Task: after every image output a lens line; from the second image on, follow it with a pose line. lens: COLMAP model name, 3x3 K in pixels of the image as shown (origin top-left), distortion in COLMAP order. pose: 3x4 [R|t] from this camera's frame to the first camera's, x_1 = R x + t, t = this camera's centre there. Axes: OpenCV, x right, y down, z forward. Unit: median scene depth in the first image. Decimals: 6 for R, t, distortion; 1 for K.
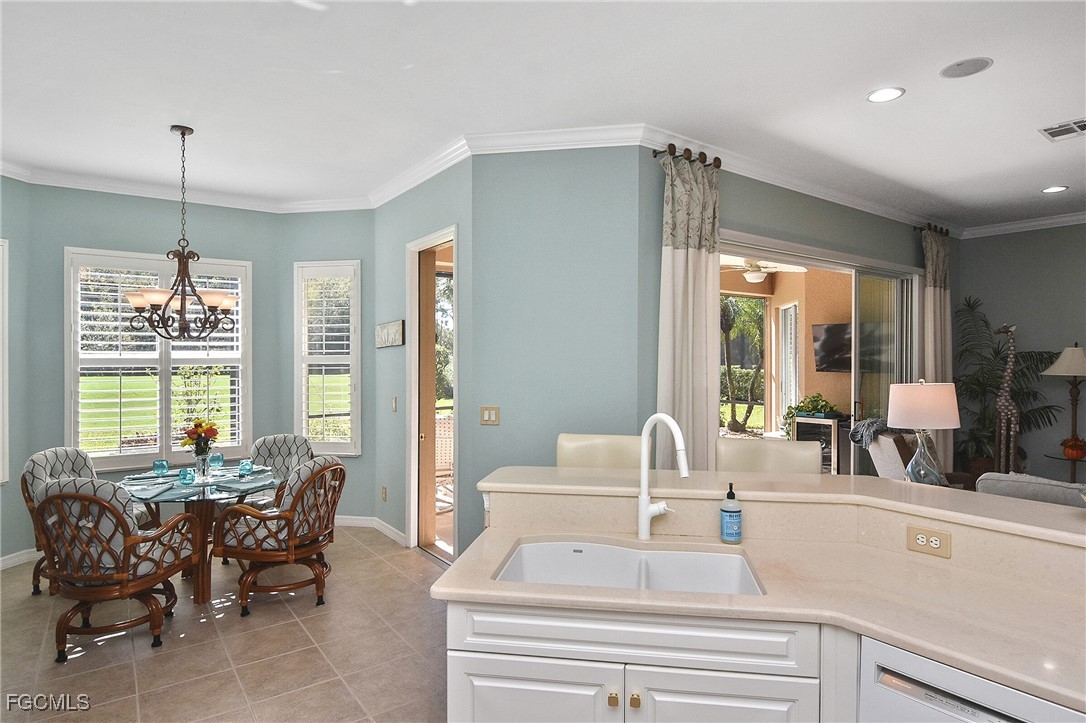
lens RADIAL K [[617.8, 0, 560.0], [0, 617.8, 356.6], [0, 0, 1]] dist [-0.003761, -0.003539]
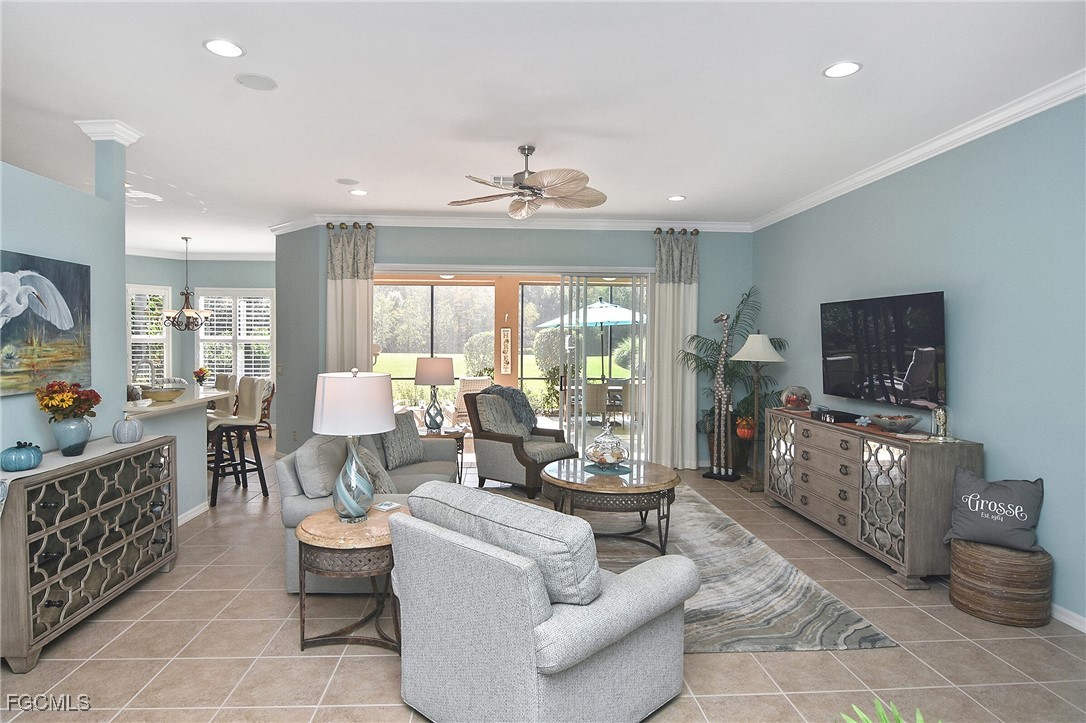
lens RADIAL K [[607.8, 0, 539.1], [0, 607.8, 347.6], [0, 0, 1]] dist [-0.004884, -0.001757]
pose [[0.835176, 0.012922, -0.549831, 1.627336], [-0.008463, 0.999908, 0.010645, -0.000810], [0.549917, -0.004238, 0.835208, -0.148340]]
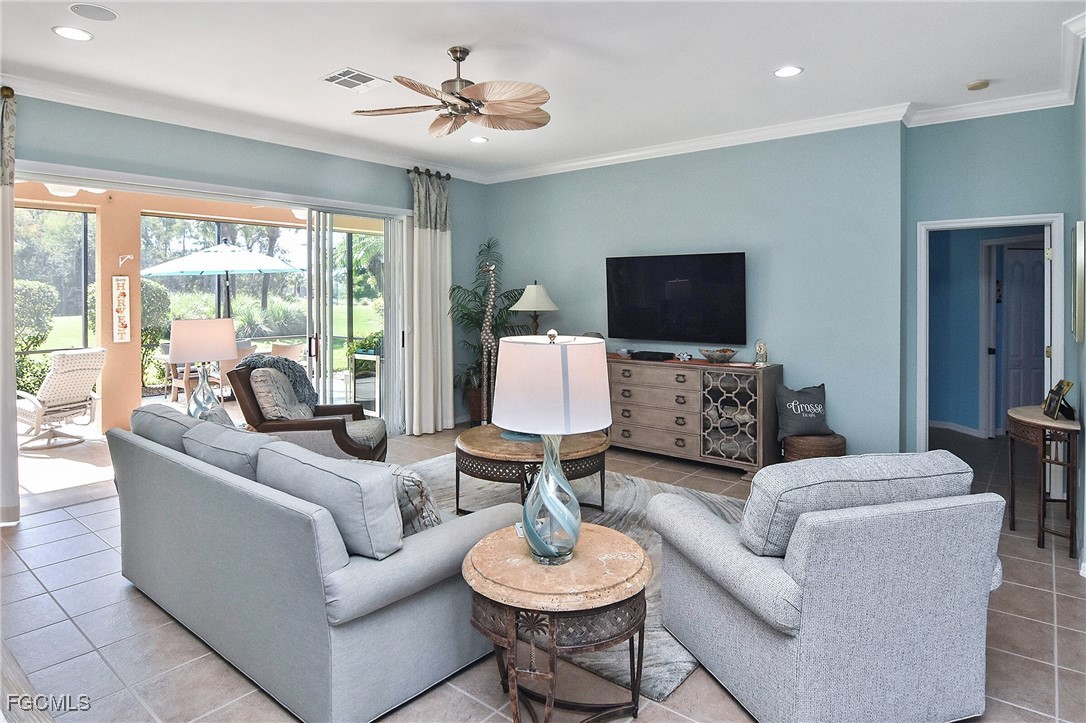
lens RADIAL K [[621.2, 0, 559.7], [0, 621.2, 296.9], [0, 0, 1]] dist [-0.024618, -0.001485]
pose [[0.968896, -0.001711, 0.247462, 0.888724], [0.001405, 0.999998, 0.001413, 0.006312], [-0.247464, -0.001022, 0.968896, -0.146019]]
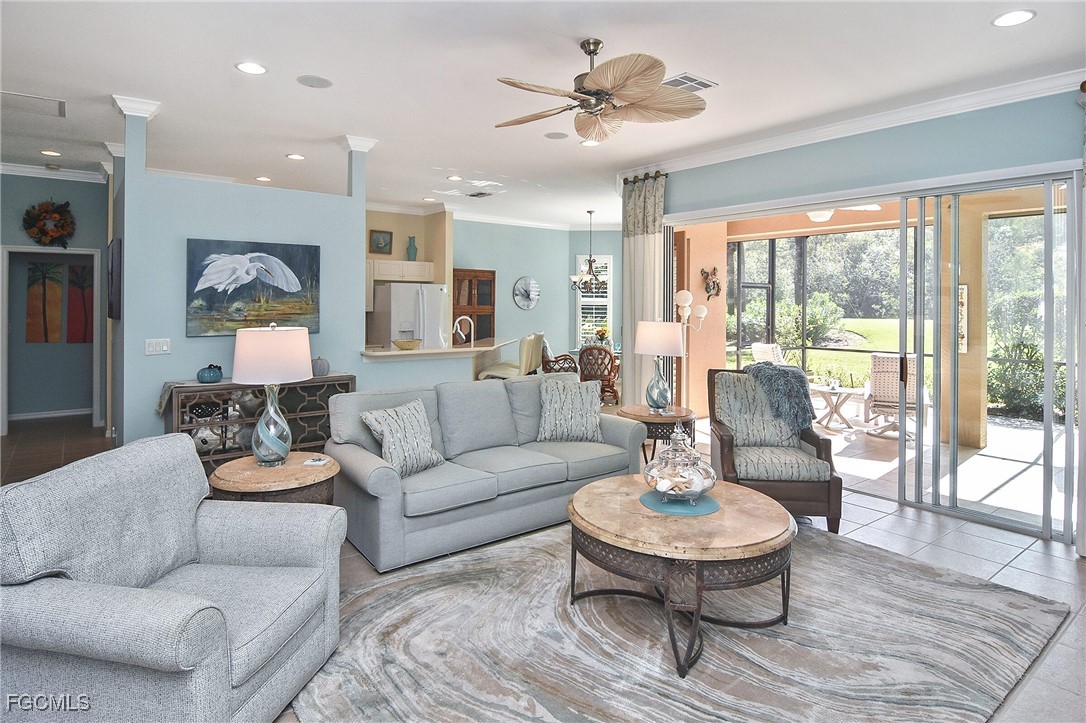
lens RADIAL K [[610.1, 0, 525.3], [0, 610.1, 303.0], [0, 0, 1]] dist [-0.025409, -0.000396]
pose [[-0.006148, 0.003934, -0.999973, 1.829857], [-0.009098, 0.999951, 0.003990, 0.001924], [0.999940, 0.009122, -0.006112, 0.707830]]
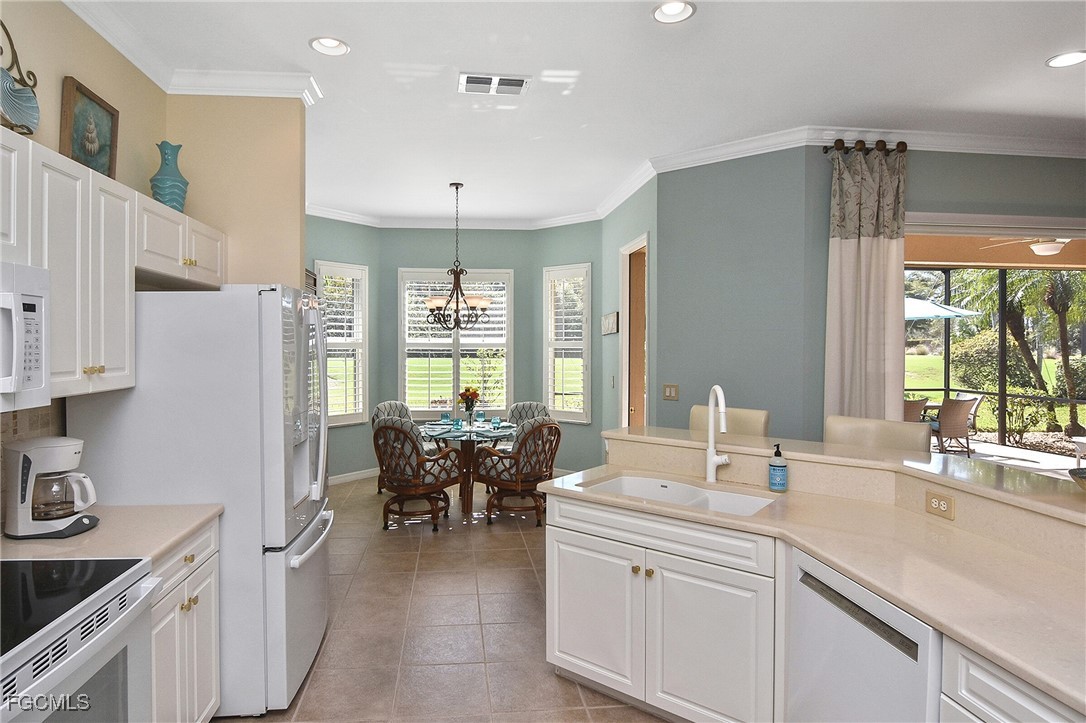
lens RADIAL K [[630.6, 0, 516.3], [0, 630.6, 347.4], [0, 0, 1]] dist [-0.005104, -0.002341]
pose [[0.859719, 0.006816, -0.510722, 0.248975], [-0.003190, 0.999963, 0.007976, 0.000961], [0.510757, -0.005228, 0.859709, -0.190383]]
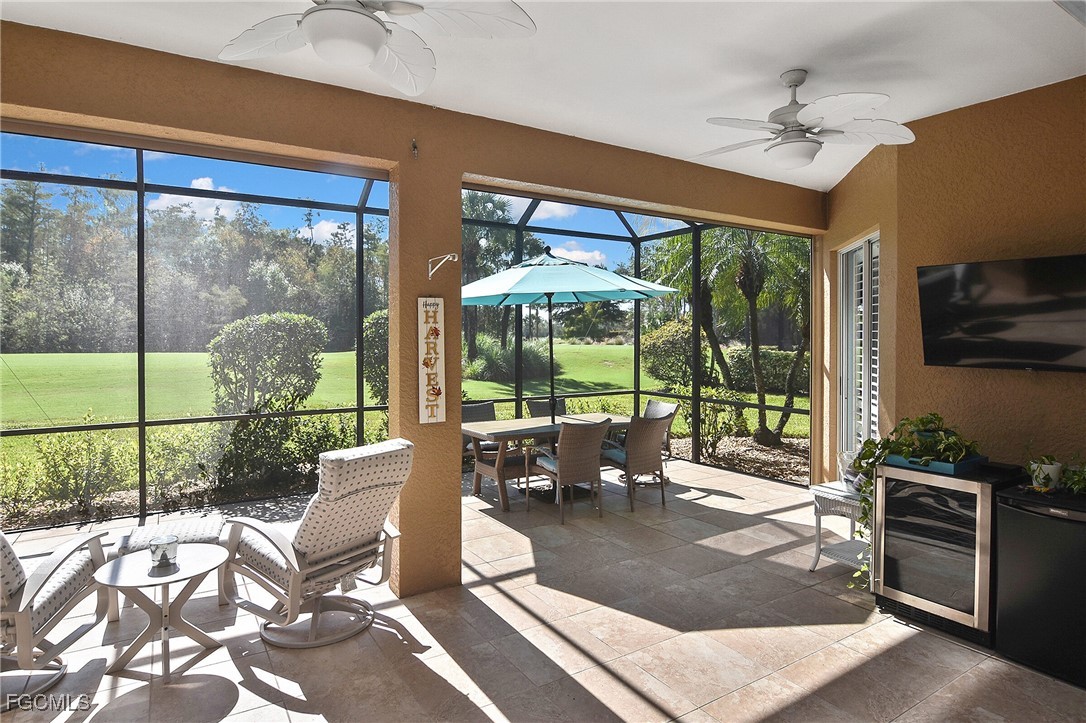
lens RADIAL K [[607.8, 0, 539.1], [0, 607.8, 347.6], [0, 0, 1]] dist [-0.004884, -0.001757]
pose [[0.995208, 0.004498, -0.097676, 0.332892], [-0.002483, 0.999782, 0.020747, 0.003670], [0.097748, -0.020405, 0.995002, 1.023108]]
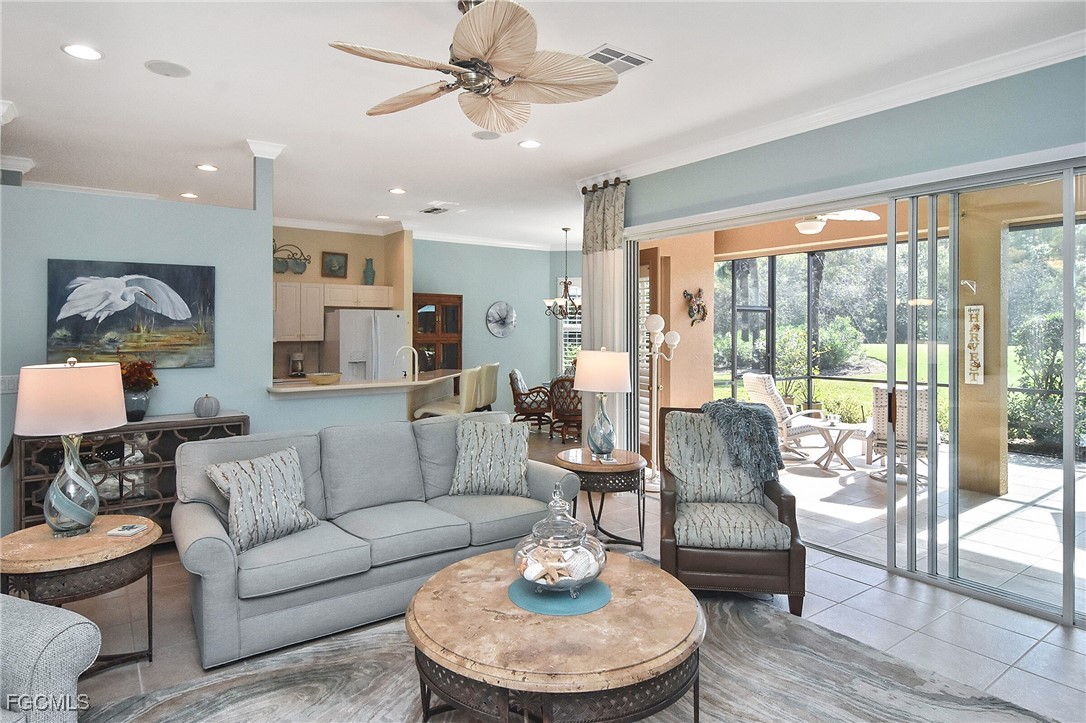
lens RADIAL K [[626.3, 0, 524.1], [0, 626.3, 330.6], [0, 0, 1]] dist [-0.020854, -0.001262]
pose [[-0.034677, 0.004935, -0.999386, 1.668900], [-0.001053, 0.999987, 0.004974, 0.001734], [0.999398, 0.001224, -0.034671, 0.876292]]
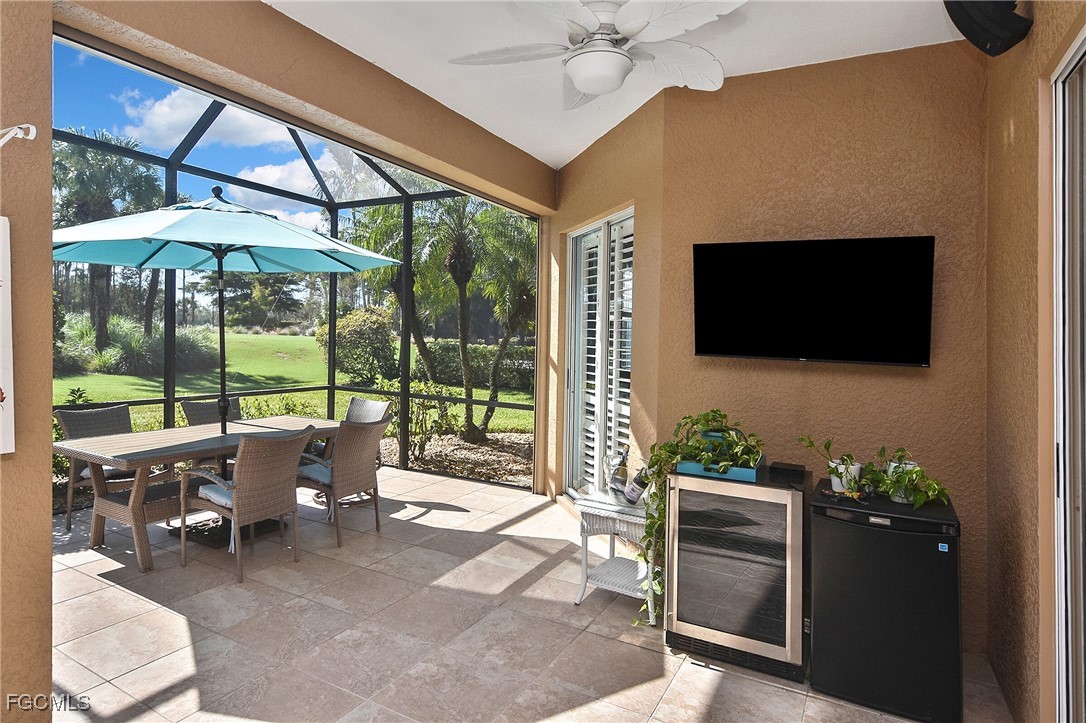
lens RADIAL K [[607.9, 0, 519.6], [0, 607.9, 343.0], [0, 0, 1]] dist [-0.016721, -0.001185]
pose [[0.922566, 0.024605, 0.385053, 0.286526], [-0.033209, 0.999325, 0.015710, 0.027167], [-0.384407, -0.027281, 0.922761, 1.337737]]
